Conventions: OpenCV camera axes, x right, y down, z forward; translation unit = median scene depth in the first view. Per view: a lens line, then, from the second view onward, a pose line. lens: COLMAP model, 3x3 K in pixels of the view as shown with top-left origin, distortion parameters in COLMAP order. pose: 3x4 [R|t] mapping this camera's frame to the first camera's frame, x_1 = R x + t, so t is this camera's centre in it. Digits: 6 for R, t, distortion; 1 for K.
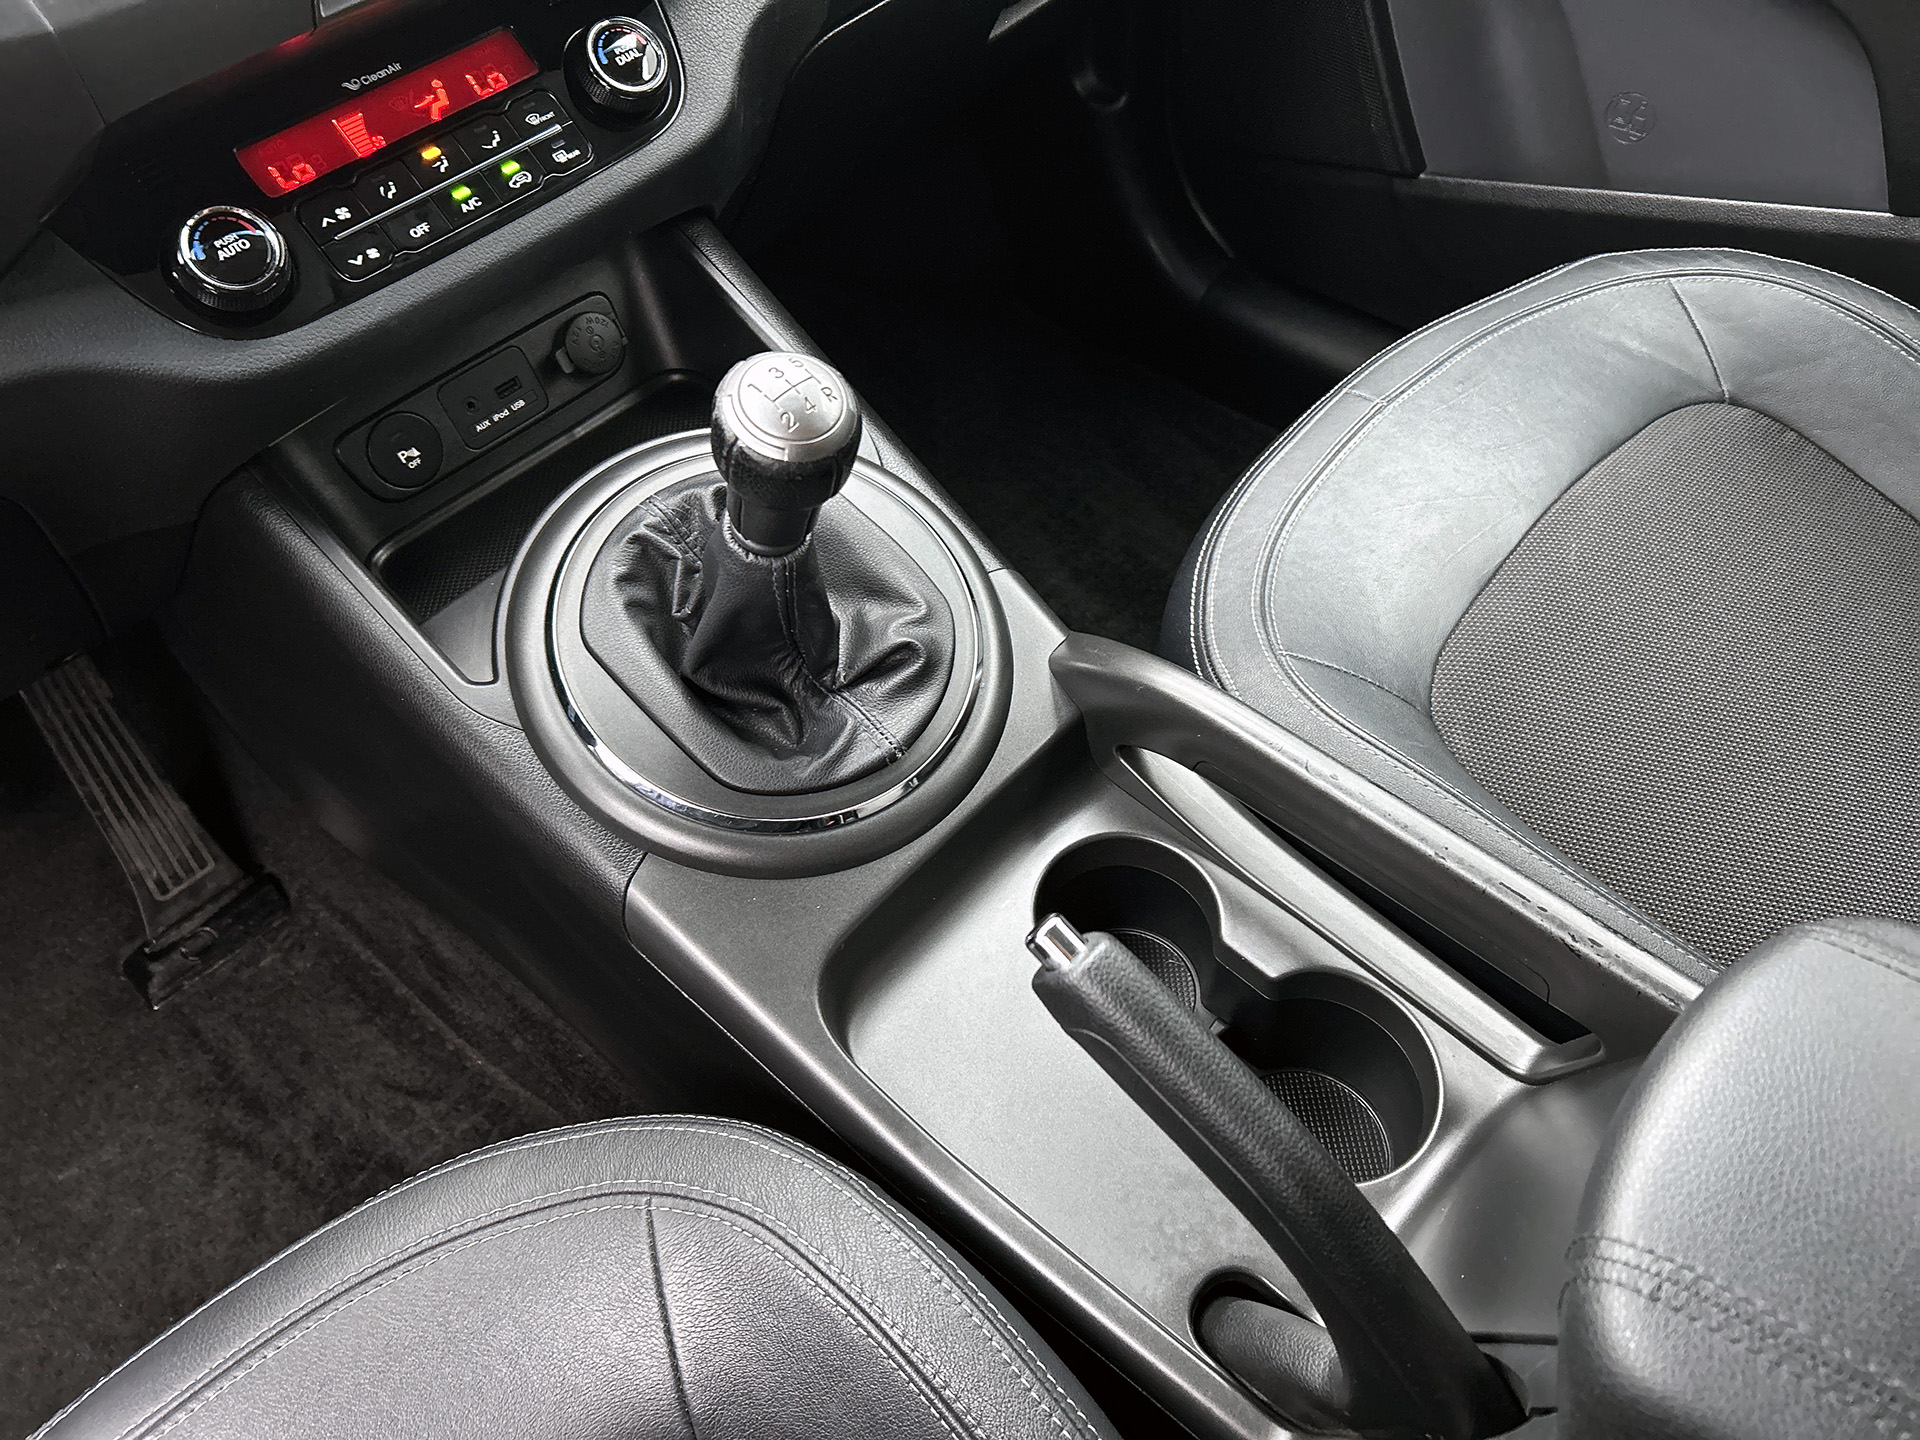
lens RADIAL K [[1435.7, 0, 968.5], [0, 1435.7, 705.4], [0, 0, 1]] dist [0.051199, -0.055593]
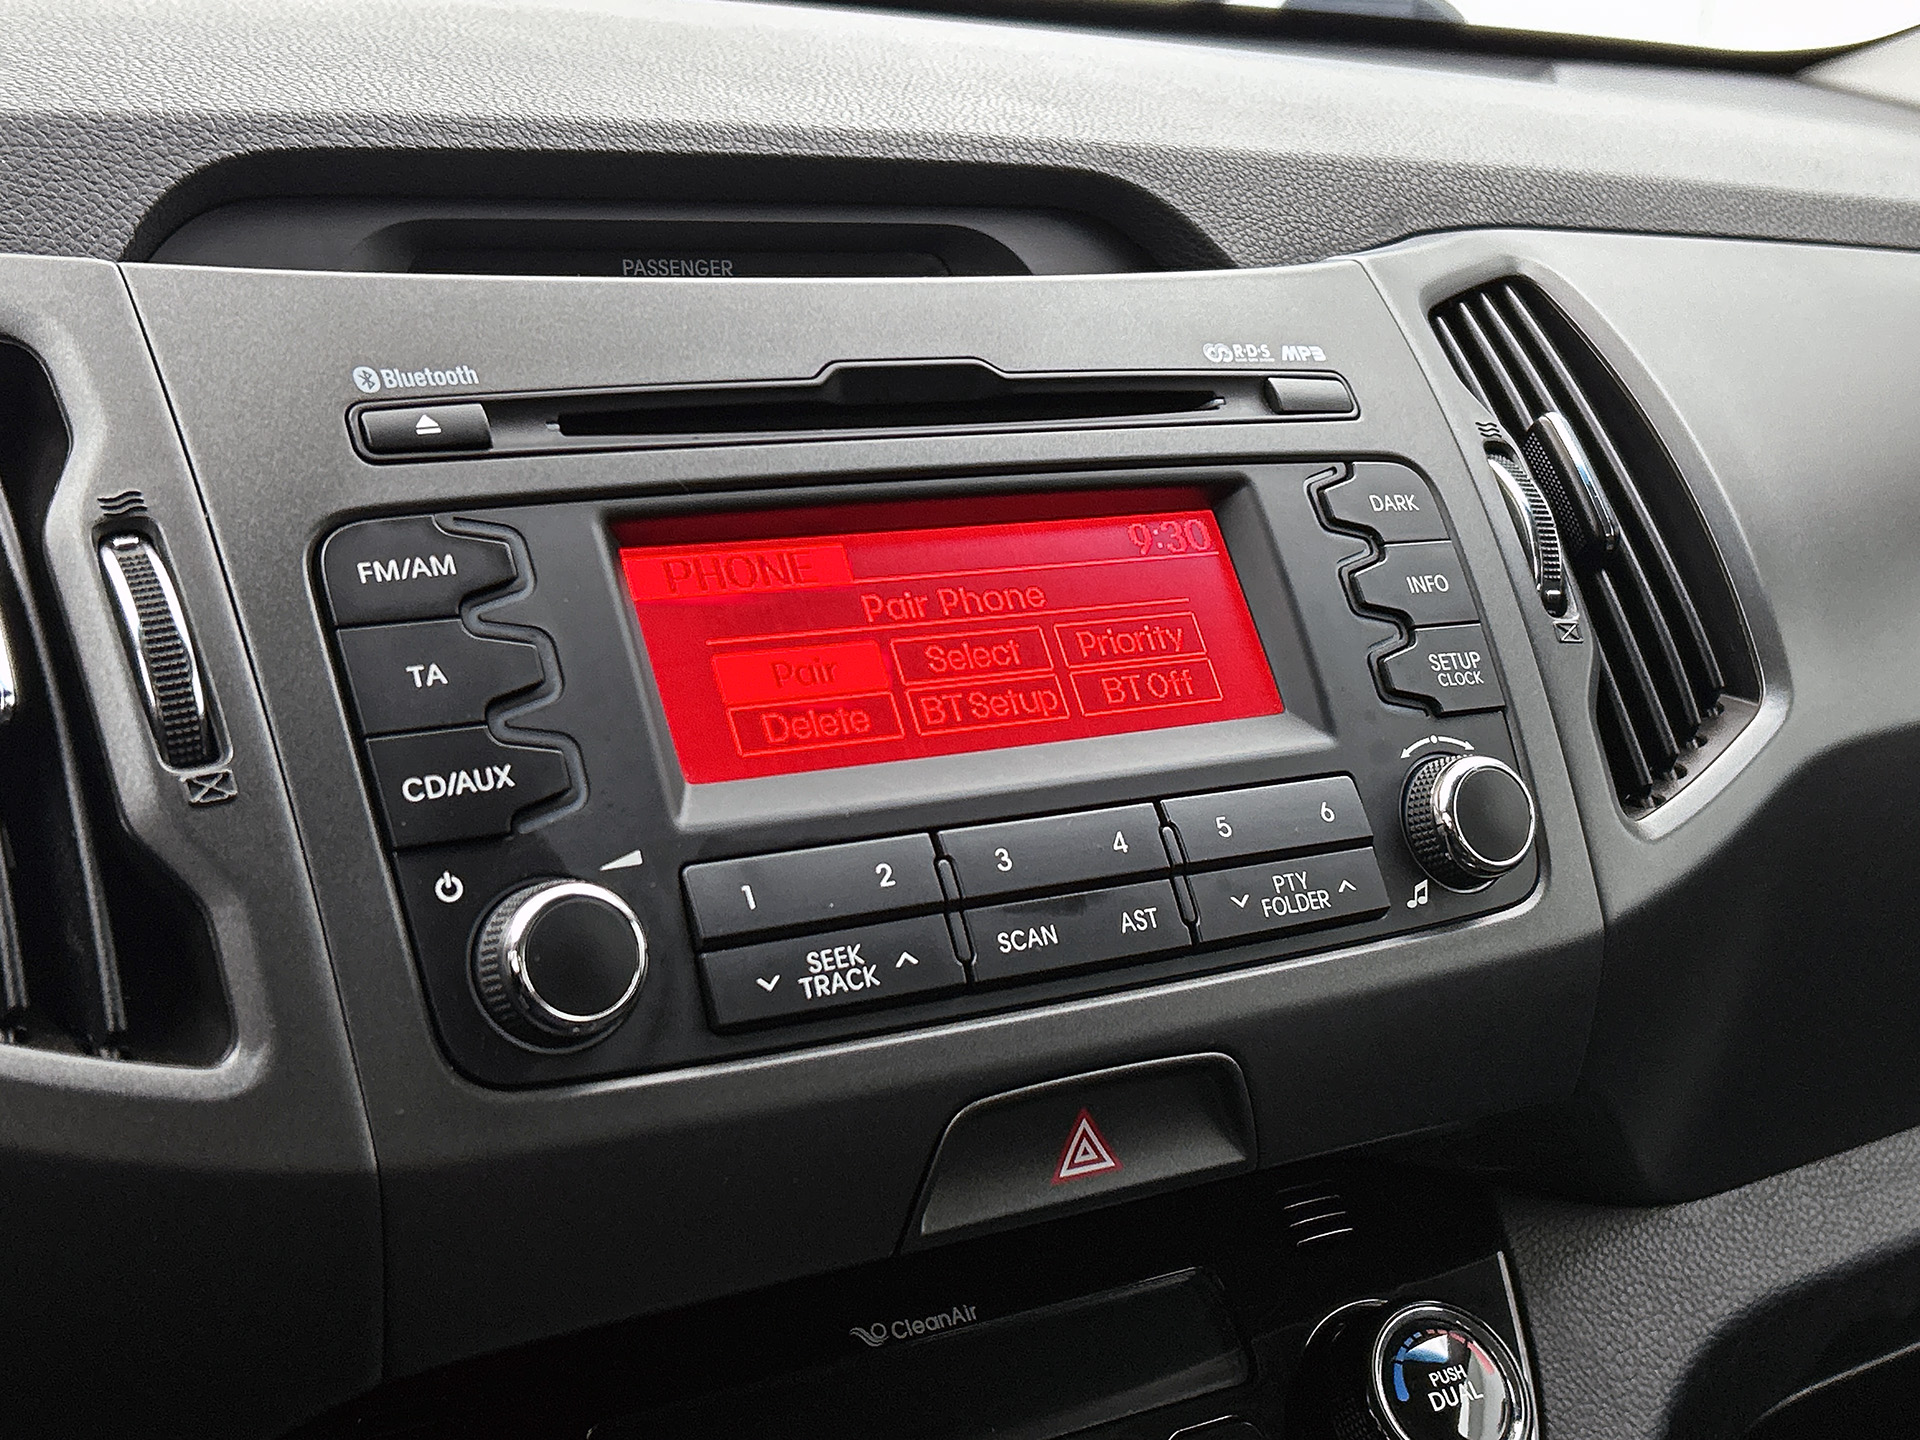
lens RADIAL K [[2529.2, 0, 996.8], [0, 2529.2, 716.9], [0, 0, 1]] dist [0.059085, 0.000000]
pose [[0.957278, 0.178213, -0.227724, -0.230442], [-0.275351, 0.802298, -0.529622, -0.167660], [0.088317, 0.569700, 0.817094, 0.242622]]
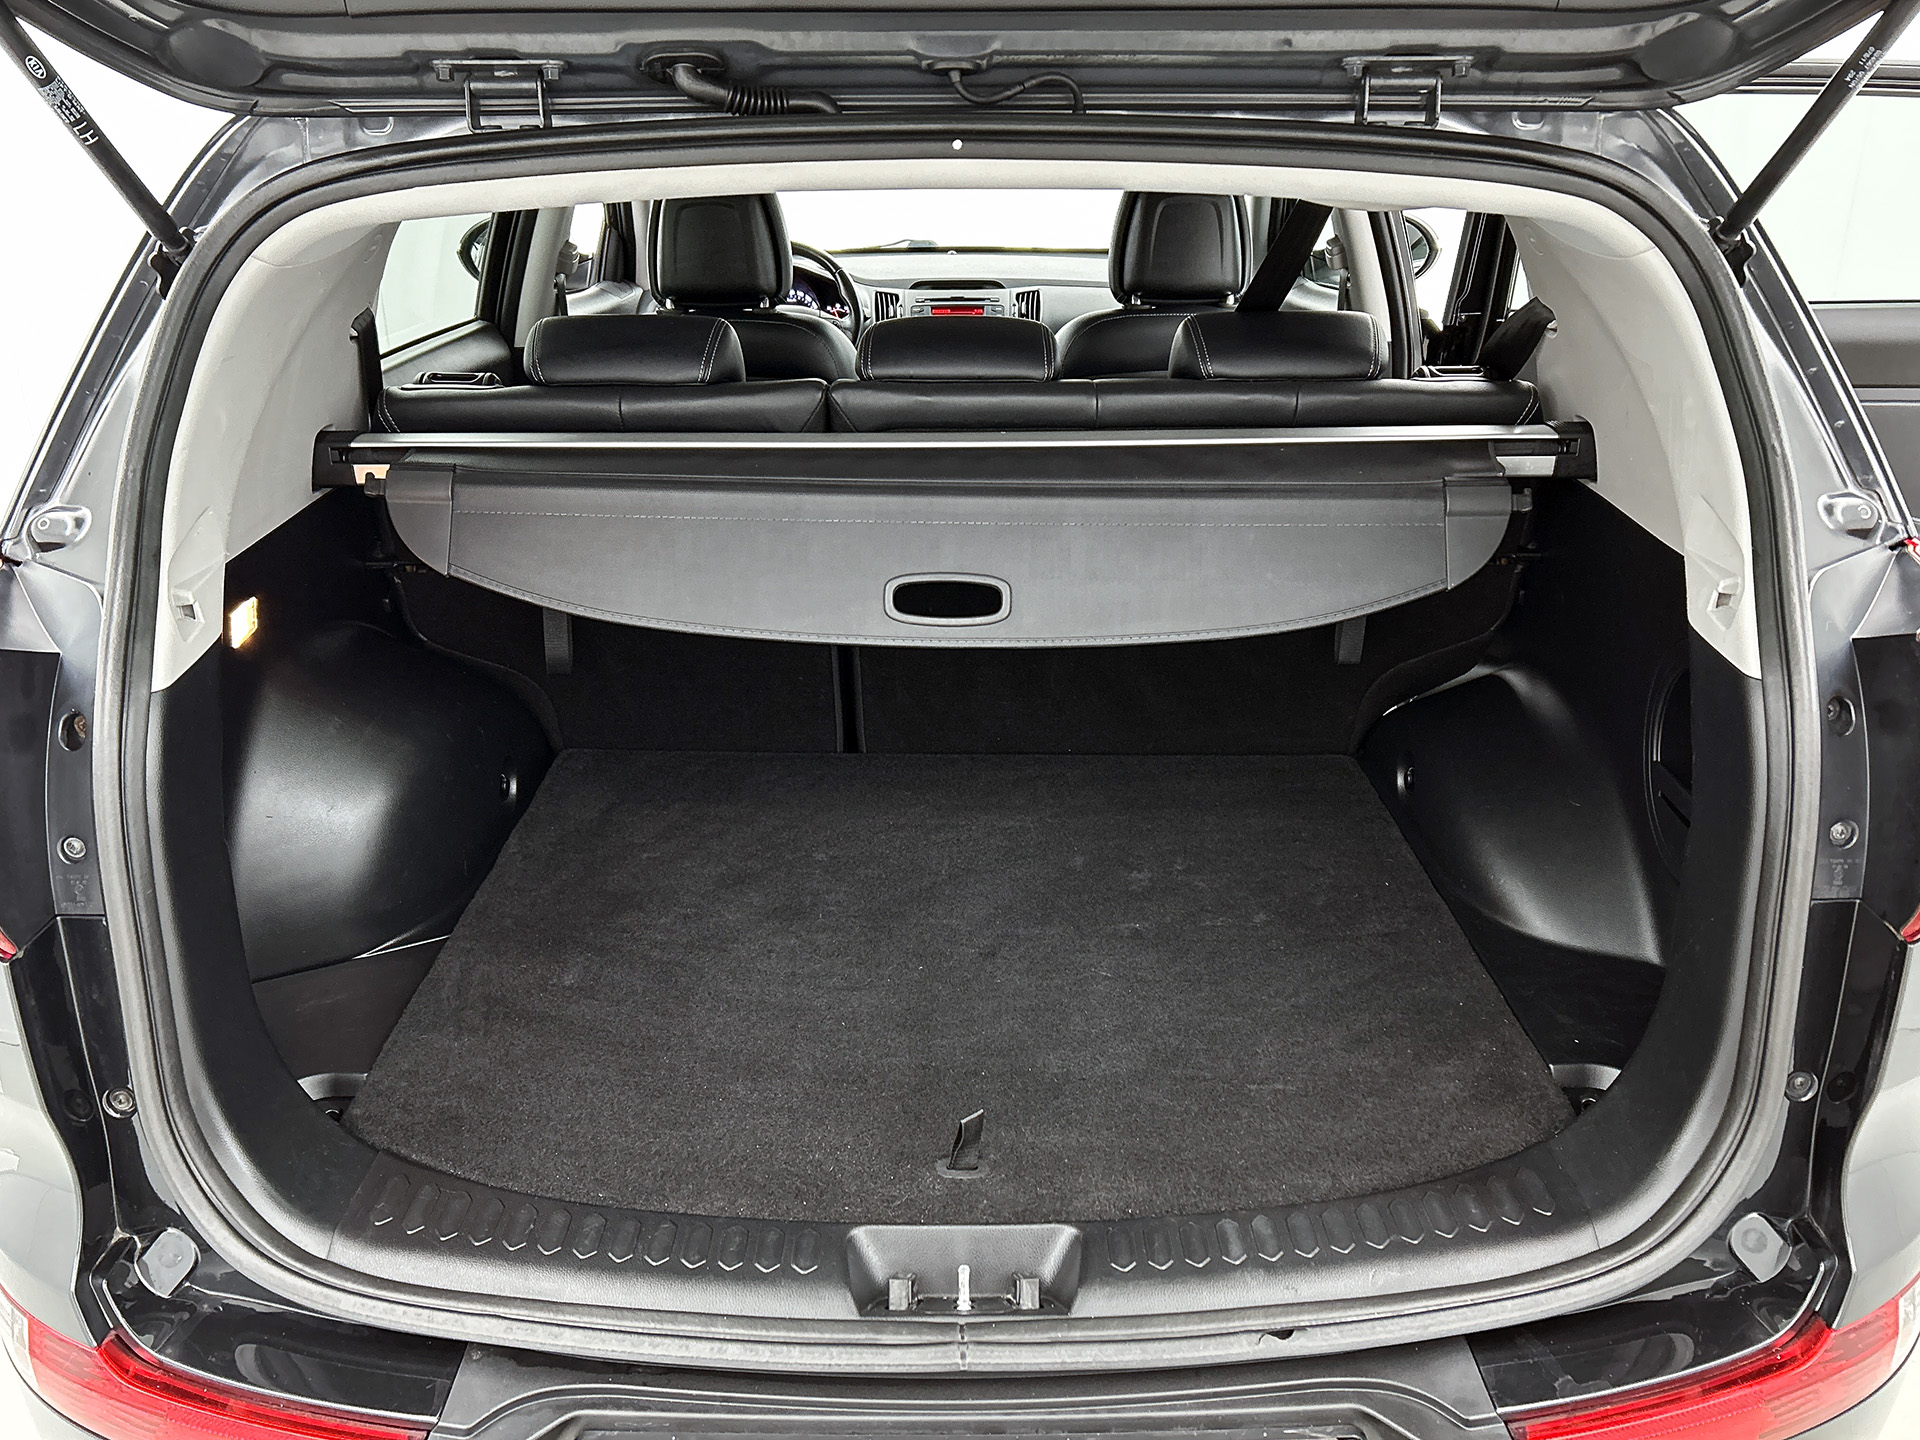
lens RADIAL K [[1552.3, 0, 961.8], [0, 1552.3, 721.1], [0, 0, 1]] dist [0.007188, 0.000814]
pose [[0.682368, 0.318304, -0.658071, 3.913204], [-0.580521, 0.783058, -0.223195, 1.924059], [0.444263, 0.534325, 0.719116, -2.570743]]
